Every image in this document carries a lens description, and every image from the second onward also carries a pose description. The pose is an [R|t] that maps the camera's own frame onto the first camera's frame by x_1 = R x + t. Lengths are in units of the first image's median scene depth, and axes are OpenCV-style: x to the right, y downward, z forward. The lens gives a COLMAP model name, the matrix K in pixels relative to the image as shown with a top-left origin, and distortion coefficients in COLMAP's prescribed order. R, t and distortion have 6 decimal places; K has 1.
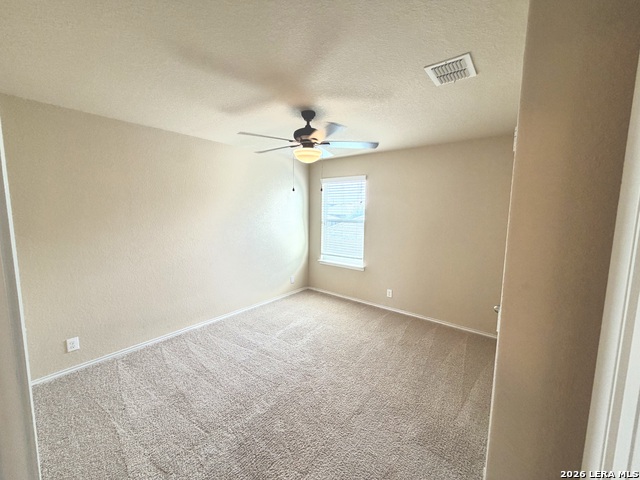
lens RADIAL K [[256.0, 0, 318.7], [0, 256.0, 237.5], [0, 0, 1]] dist [-0.000854, 0.000838]
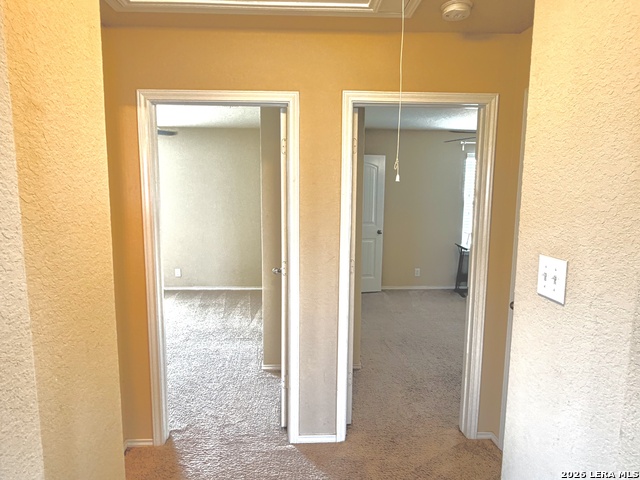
lens RADIAL K [[407.8, 0, 319.2], [0, 407.8, 239.2], [0, 0, 1]] dist [0.000077, 0.000014]
pose [[0.744364, -0.091176, 0.661521, -0.441499], [0.074215, 0.995793, 0.053738, 0.061049], [-0.663638, 0.009094, 0.747999, -0.680688]]
